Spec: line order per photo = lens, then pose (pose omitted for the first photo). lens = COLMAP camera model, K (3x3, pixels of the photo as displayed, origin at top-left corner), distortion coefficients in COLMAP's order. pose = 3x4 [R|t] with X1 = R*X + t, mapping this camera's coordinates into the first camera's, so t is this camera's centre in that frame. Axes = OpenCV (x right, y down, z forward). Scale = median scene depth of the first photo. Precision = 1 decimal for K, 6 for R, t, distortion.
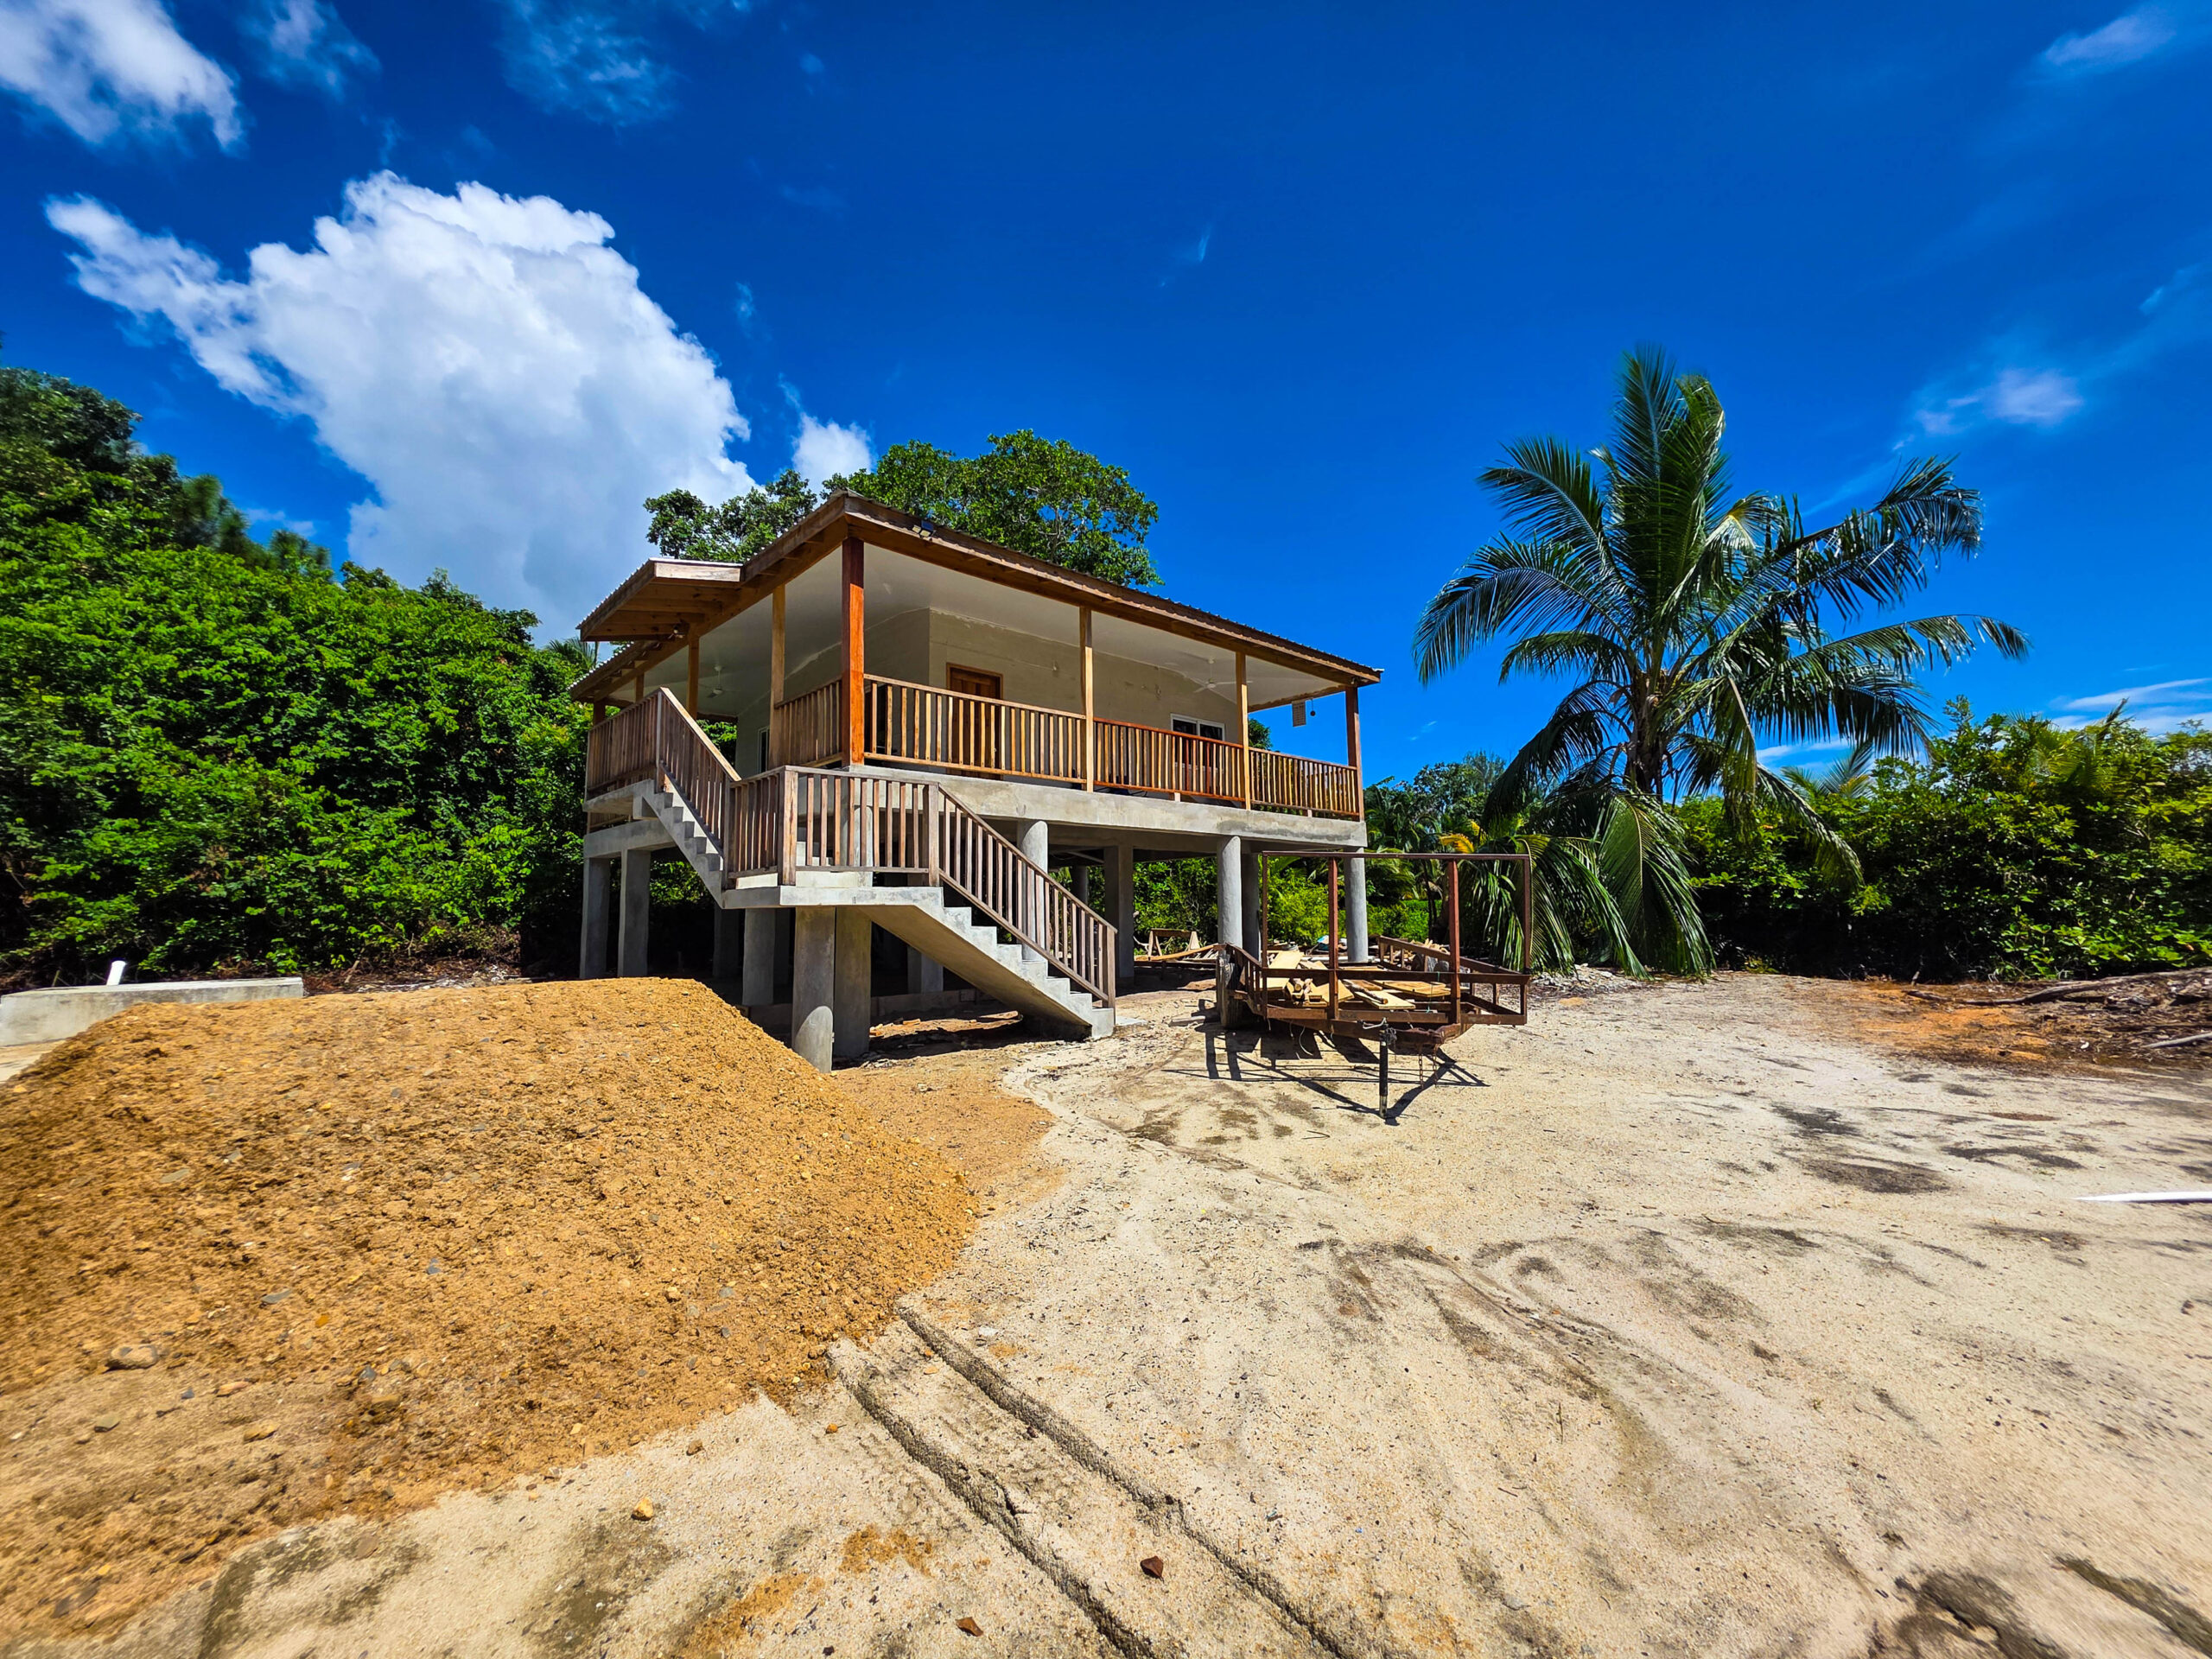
lens RADIAL K [[893.5, 0, 1111.6], [0, 893.5, 817.9], [0, 0, 1]] dist [-0.000194, 0.000357]
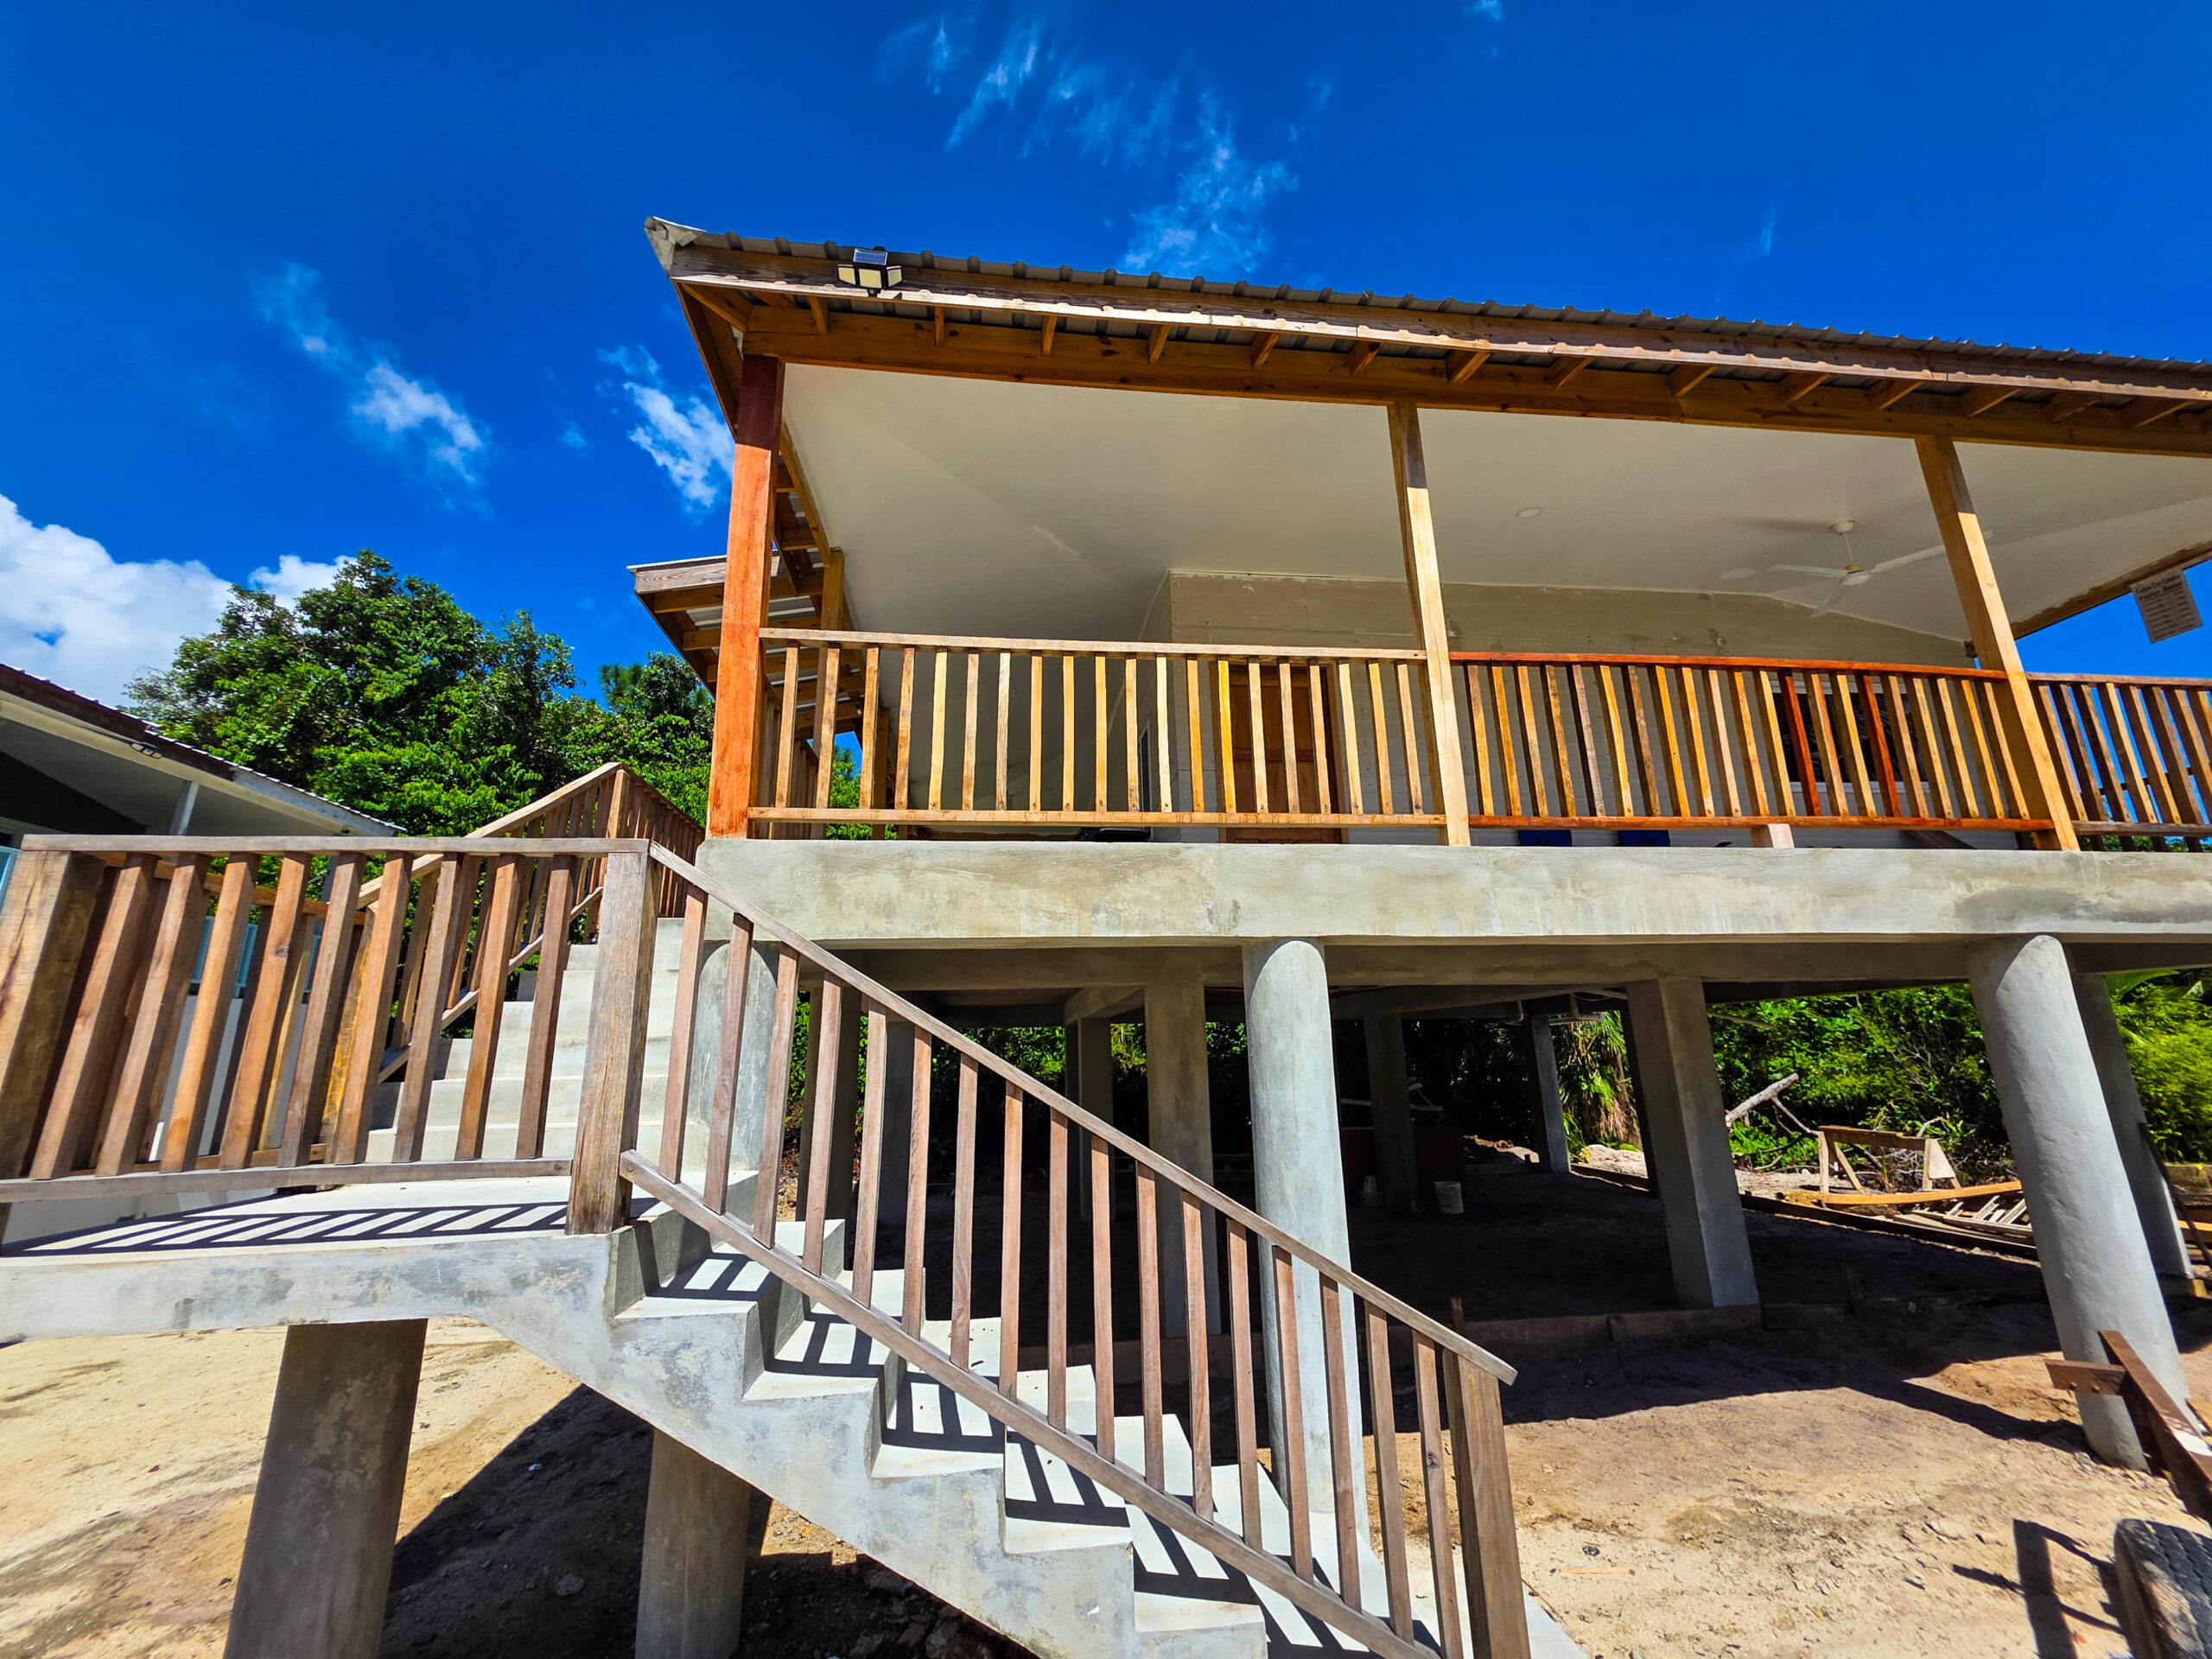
lens RADIAL K [[893.5, 0, 1097.4], [0, 893.5, 825.7], [0, 0, 1]] dist [-0.000194, 0.000357]
pose [[0.801755, -0.153223, -0.577677, 0.078400], [0.073284, 0.984488, -0.159415, 0.010507], [0.593142, 0.085477, 0.800547, 0.723185]]
